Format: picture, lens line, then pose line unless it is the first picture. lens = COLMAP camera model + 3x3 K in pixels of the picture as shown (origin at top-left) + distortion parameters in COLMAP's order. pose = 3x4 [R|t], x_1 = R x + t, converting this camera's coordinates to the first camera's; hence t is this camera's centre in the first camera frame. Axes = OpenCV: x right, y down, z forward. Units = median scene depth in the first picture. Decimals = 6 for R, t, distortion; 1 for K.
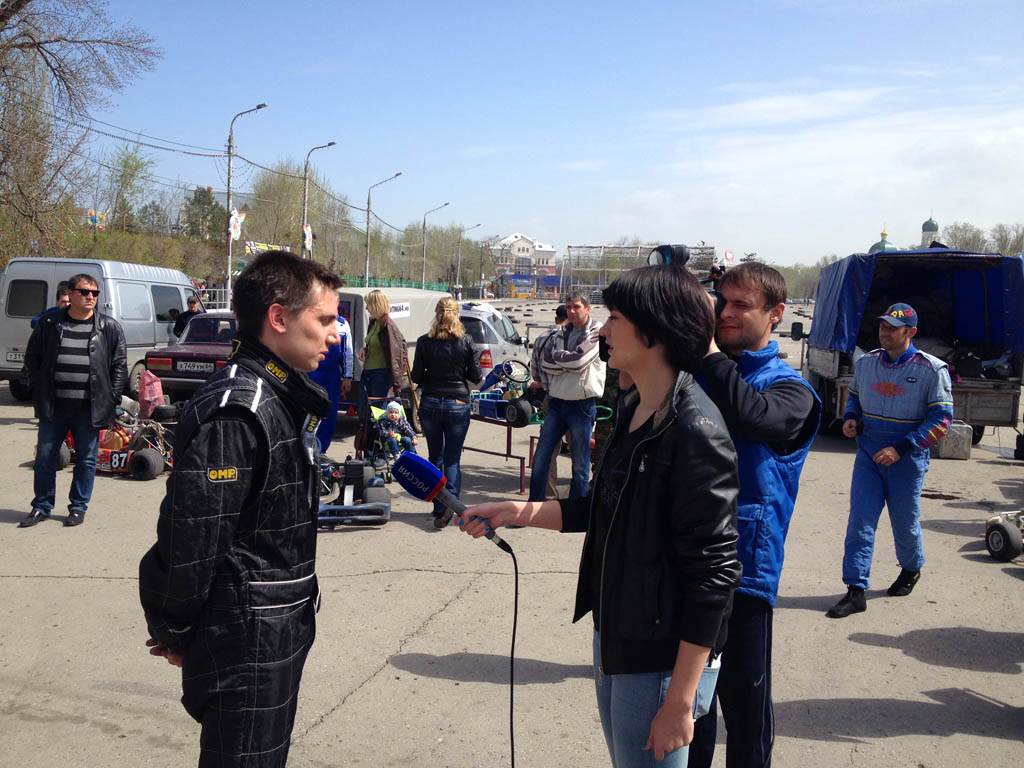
lens RADIAL K [[1053.4, 0, 457.8], [0, 1053.4, 387.8], [0, 0, 1]] dist [0.105145, -0.326924]
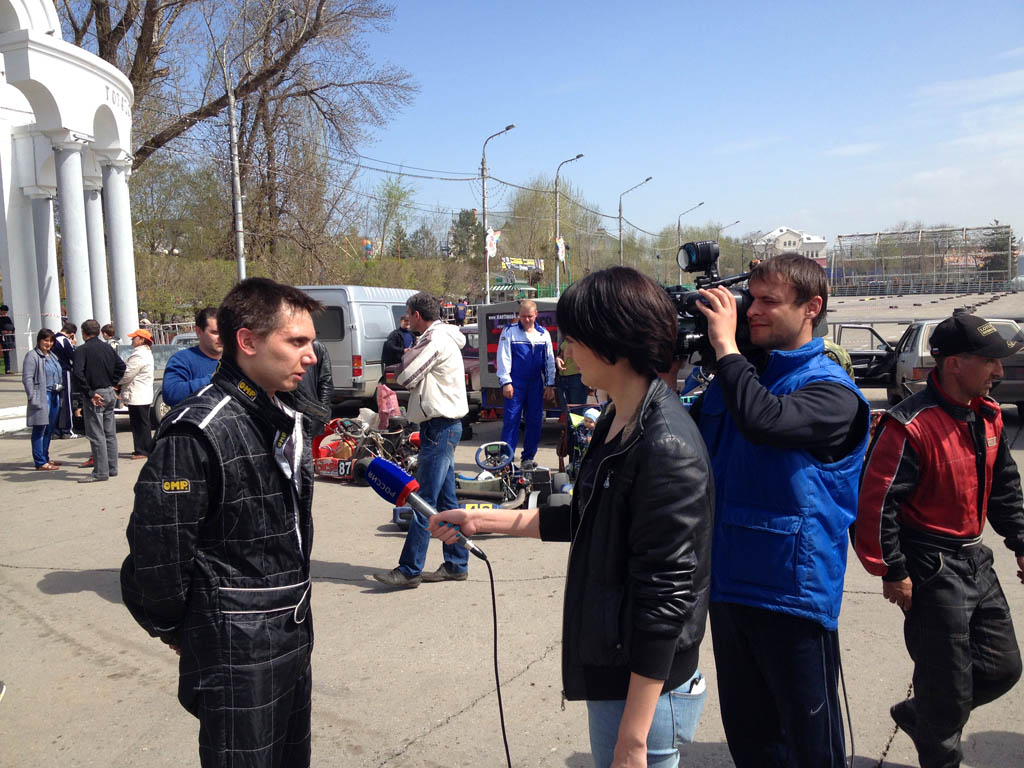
lens RADIAL K [[1028.1, 0, 482.3], [0, 1028.1, 384.6], [0, 0, 1]] dist [0.193271, -0.536245]
pose [[0.953330, -0.033097, -0.300110, 0.134711], [0.031037, 0.999451, -0.011629, -0.001026], [0.300330, 0.001771, 0.953834, 0.025247]]
